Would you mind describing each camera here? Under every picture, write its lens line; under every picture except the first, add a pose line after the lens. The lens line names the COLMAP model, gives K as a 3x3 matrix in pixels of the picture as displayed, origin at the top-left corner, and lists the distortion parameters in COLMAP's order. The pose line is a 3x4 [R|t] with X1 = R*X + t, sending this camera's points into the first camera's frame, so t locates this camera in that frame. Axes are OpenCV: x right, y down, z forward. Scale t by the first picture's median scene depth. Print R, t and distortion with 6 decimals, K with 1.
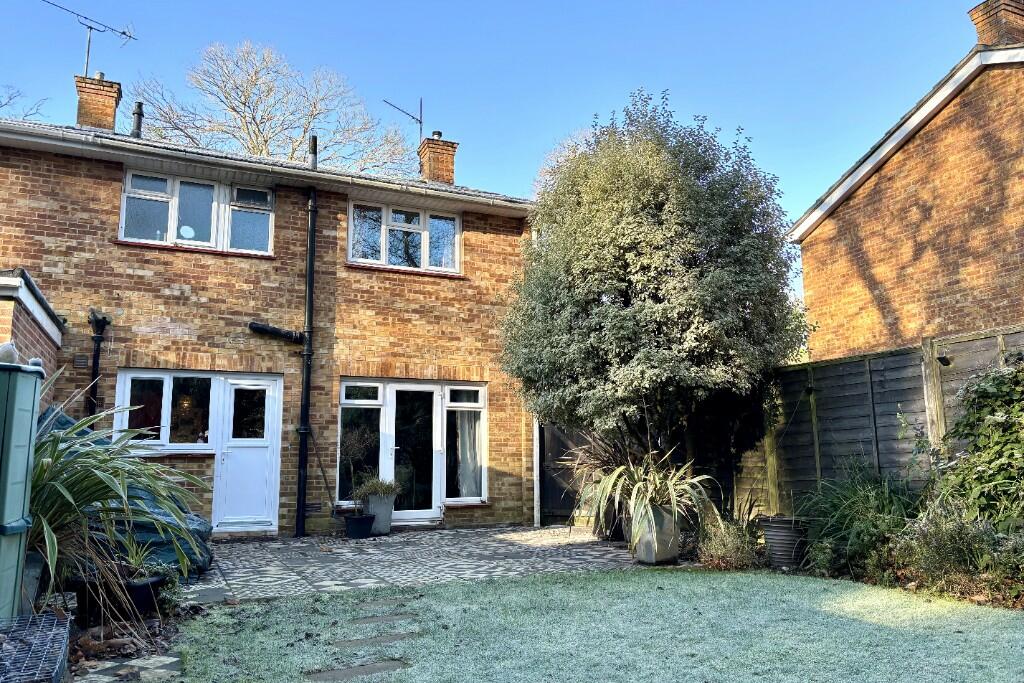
lens RADIAL K [[776.9, 0, 512.0], [0, 776.9, 341.5], [0, 0, 1]] dist [0.049439, -0.013403]
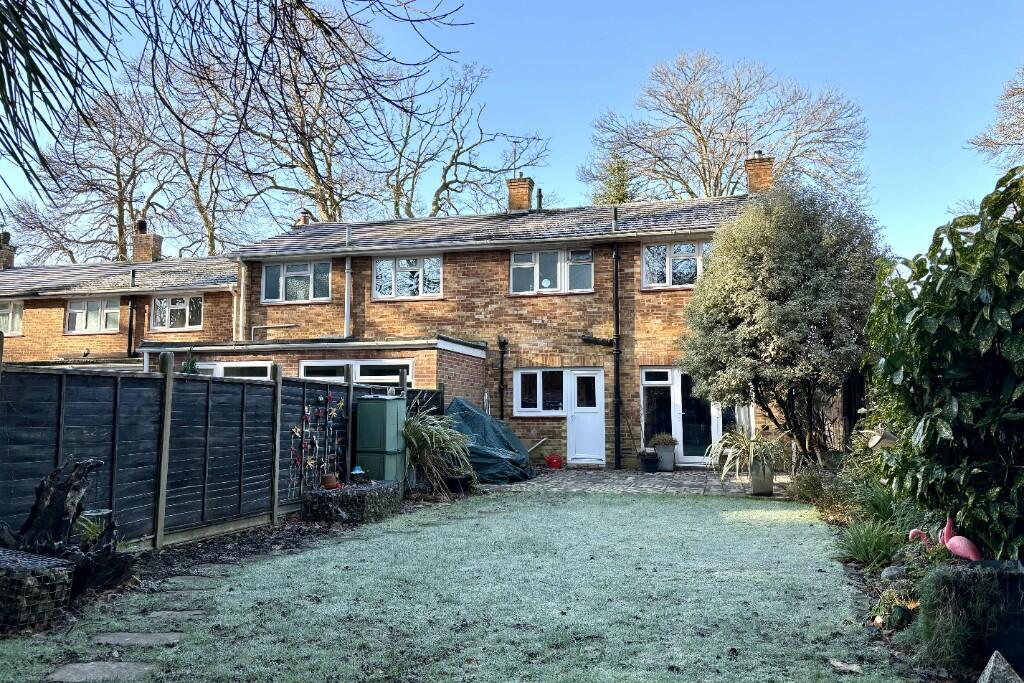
lens RADIAL K [[776.9, 0, 512.0], [0, 776.9, 341.5], [0, 0, 1]] dist [0.049439, -0.013403]
pose [[0.784201, -0.049898, -0.618497, 0.541446], [0.092668, 0.995001, 0.037223, -0.085022], [0.613548, -0.086505, 0.784905, -0.344686]]
